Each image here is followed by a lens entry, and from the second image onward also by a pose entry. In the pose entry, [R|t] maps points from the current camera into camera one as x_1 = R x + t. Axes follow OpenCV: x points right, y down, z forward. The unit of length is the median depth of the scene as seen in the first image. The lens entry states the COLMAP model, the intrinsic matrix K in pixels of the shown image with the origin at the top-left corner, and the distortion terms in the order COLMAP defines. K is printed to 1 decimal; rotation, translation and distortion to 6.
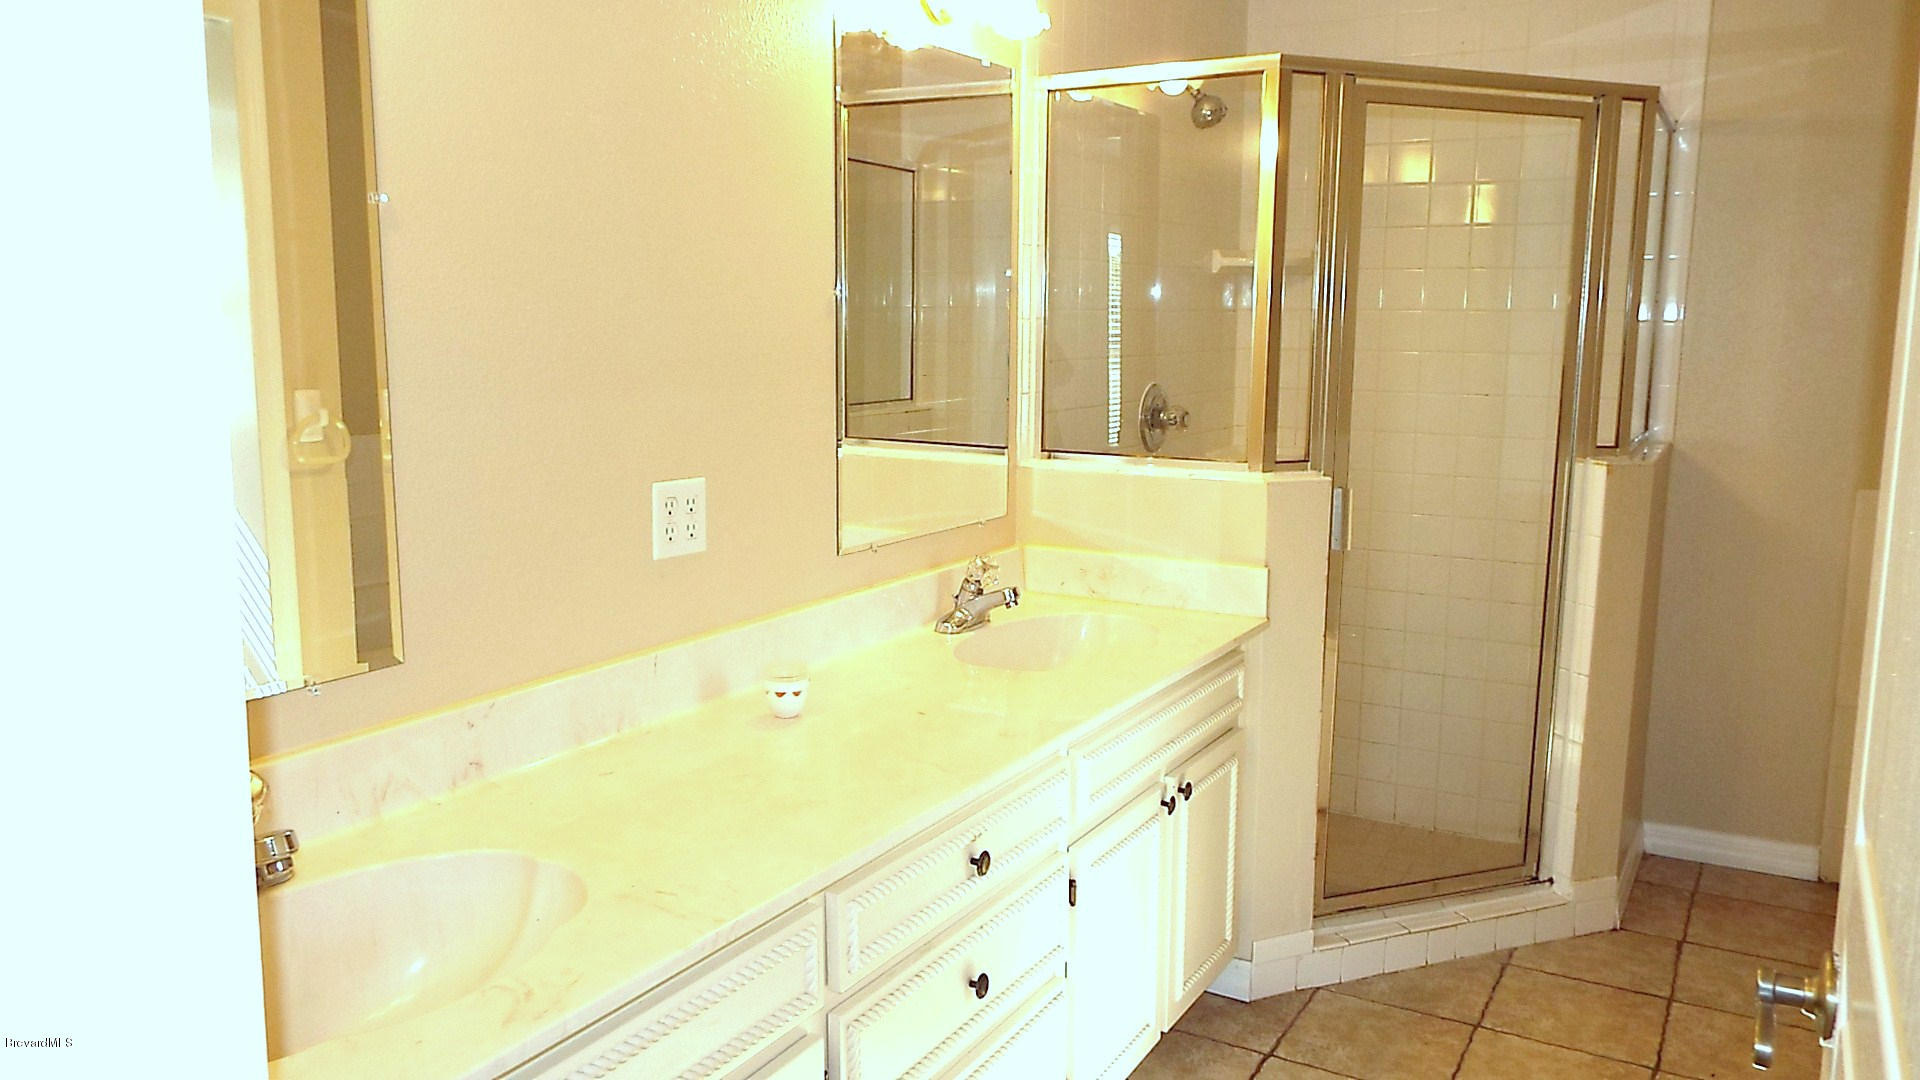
lens RADIAL K [[1381.3, 0, 960.0], [0, 1381.3, 540.0], [0, 0, 1]] dist [-0.053363, 0.040331]
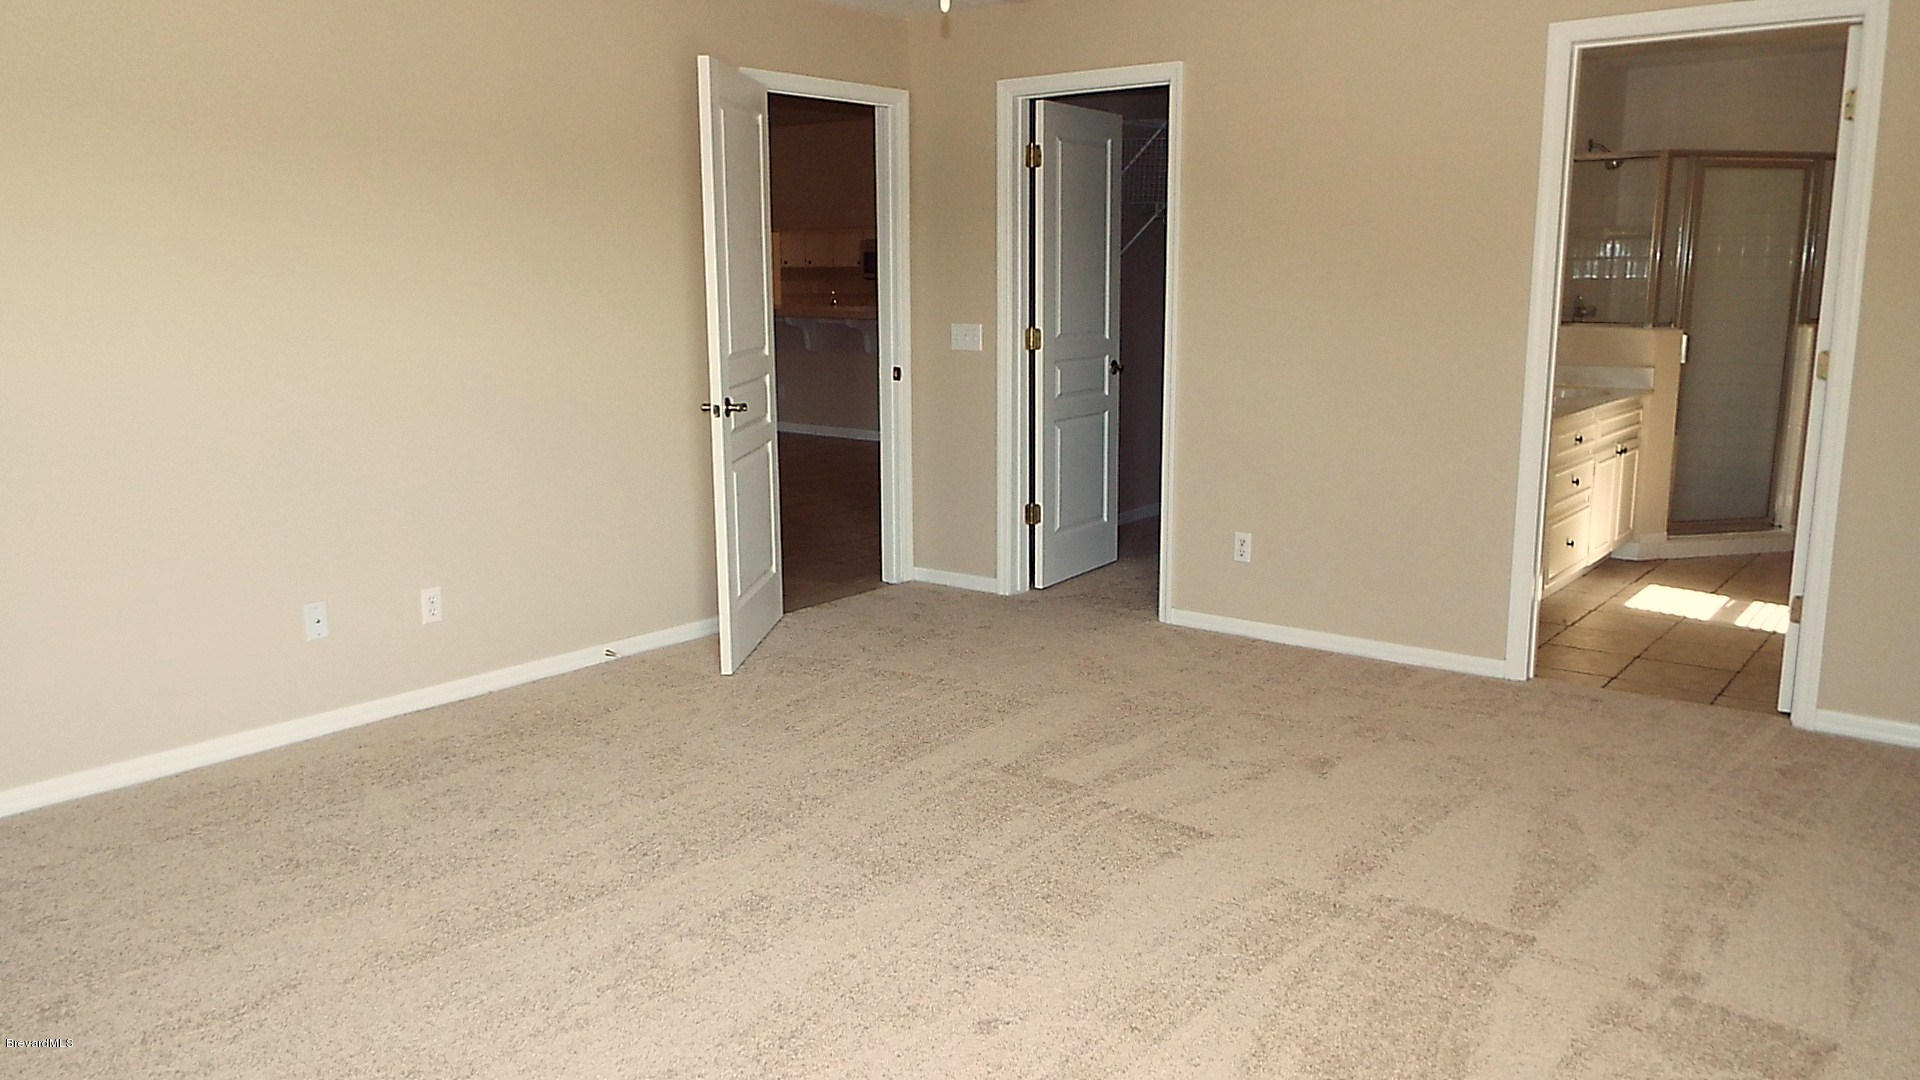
lens RADIAL K [[1381.3, 0, 960.0], [0, 1381.3, 540.0], [0, 0, 1]] dist [-0.053363, 0.040331]
pose [[0.989382, 0.017336, -0.144298, -0.582773], [-0.014068, 0.999622, 0.023636, 0.267560], [0.144653, -0.021355, 0.989252, -1.421659]]
